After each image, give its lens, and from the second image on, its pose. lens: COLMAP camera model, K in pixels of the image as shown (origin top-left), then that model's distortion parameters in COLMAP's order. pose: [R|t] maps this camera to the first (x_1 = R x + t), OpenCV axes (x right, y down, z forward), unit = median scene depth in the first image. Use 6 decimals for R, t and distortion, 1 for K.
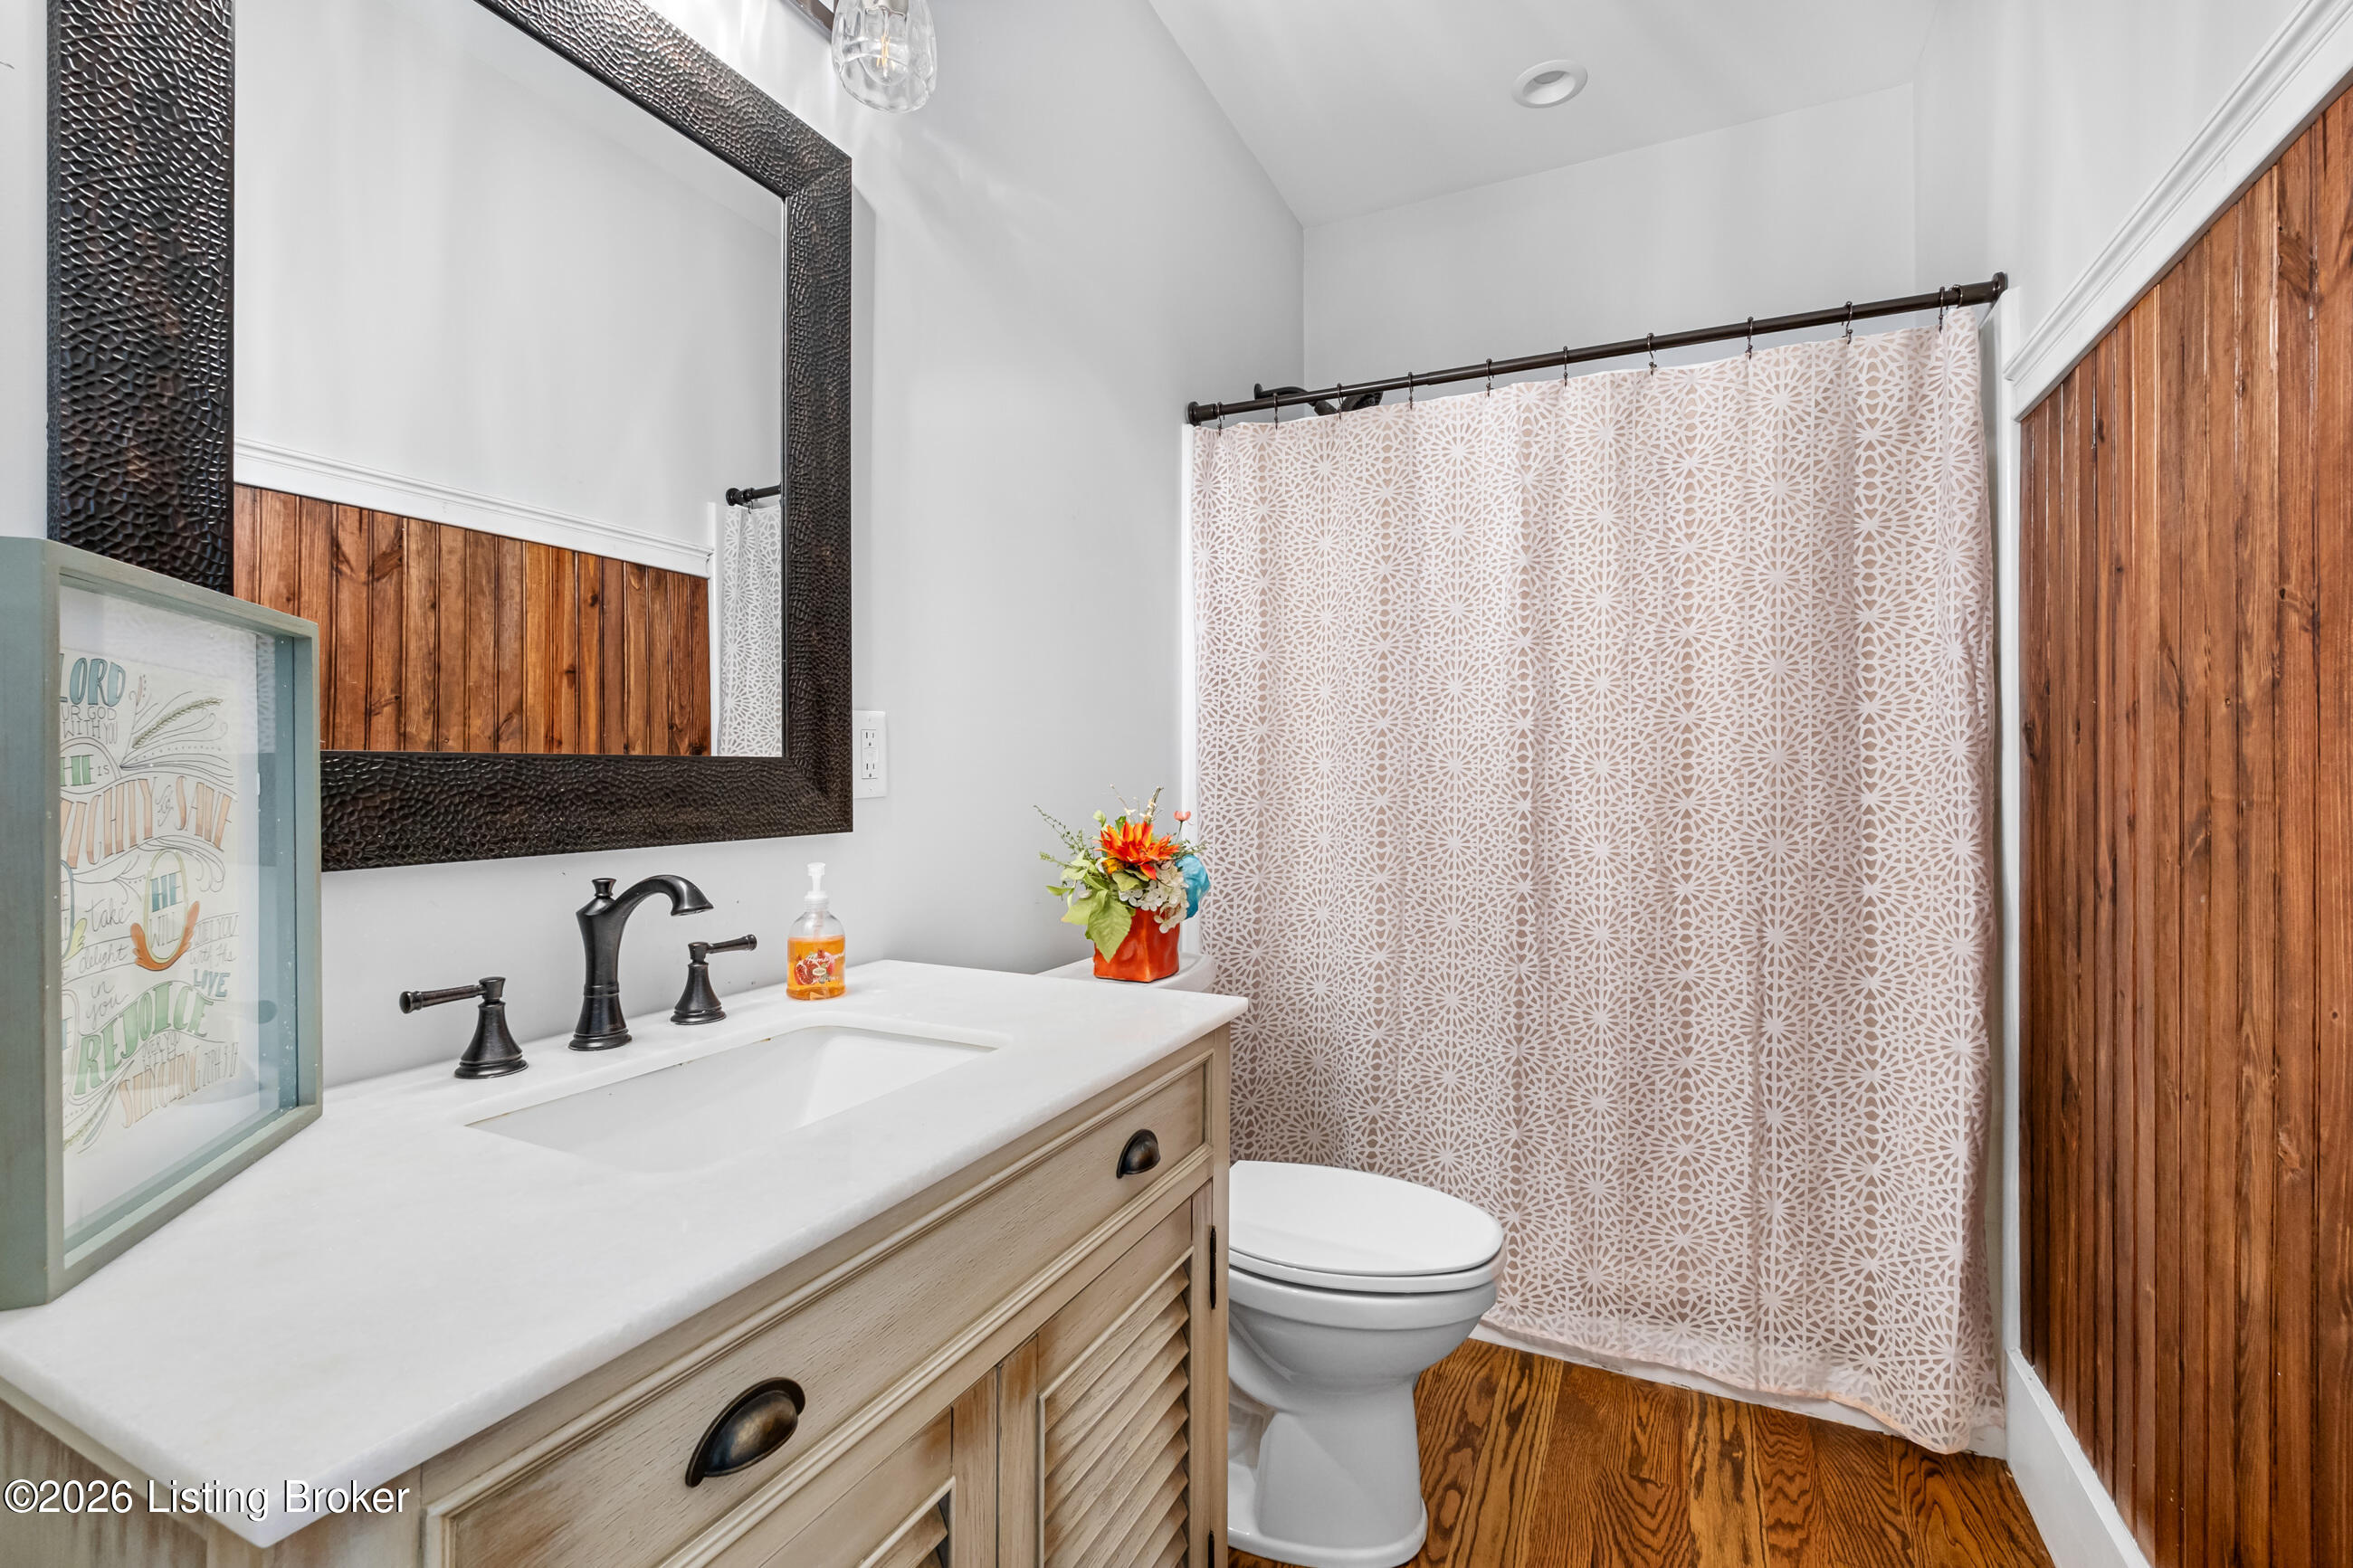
lens RADIAL K [[1020.9, 0, 1175.5], [0, 1020.9, 778.2], [0, 0, 1]] dist [0.003670, -0.004135]
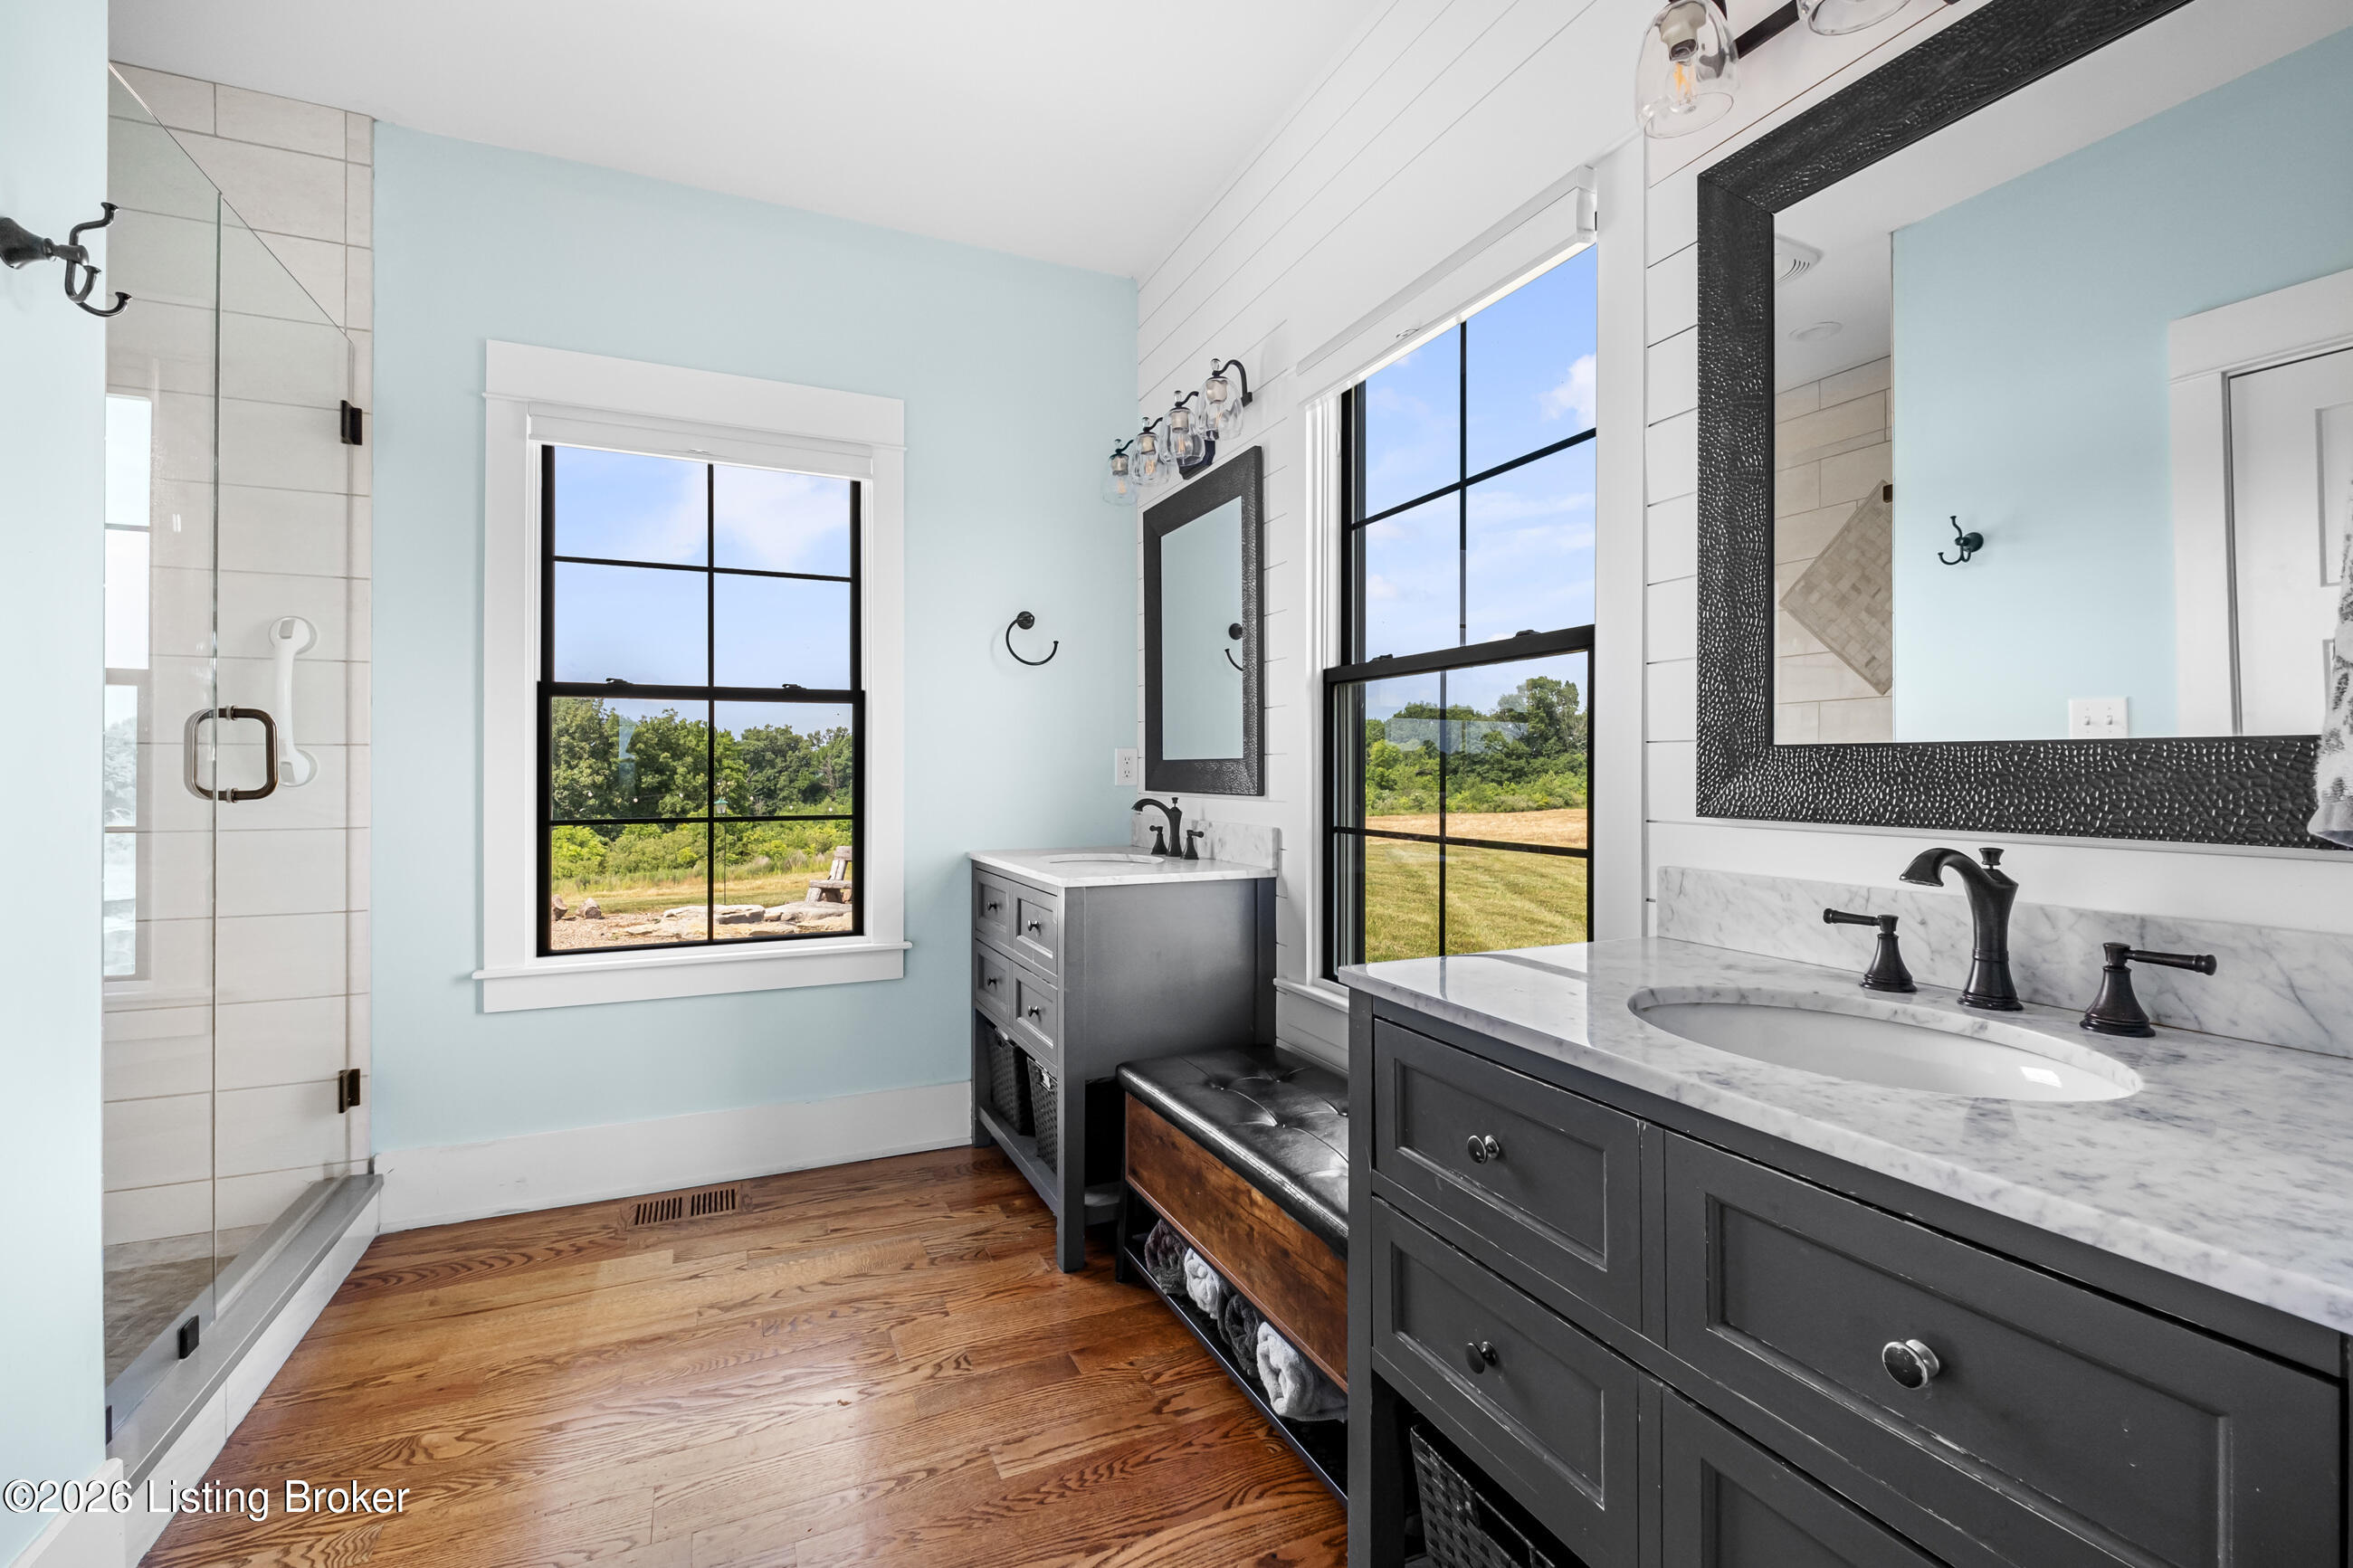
lens RADIAL K [[1020.9, 0, 1166.0], [0, 1020.9, 766.3], [0, 0, 1]] dist [0.003670, -0.004135]
pose [[-0.638096, 0.002978, -0.769951, 0.884249], [0.006090, 0.999981, -0.001180, 0.005194], [0.769933, -0.005442, -0.638102, 1.125199]]
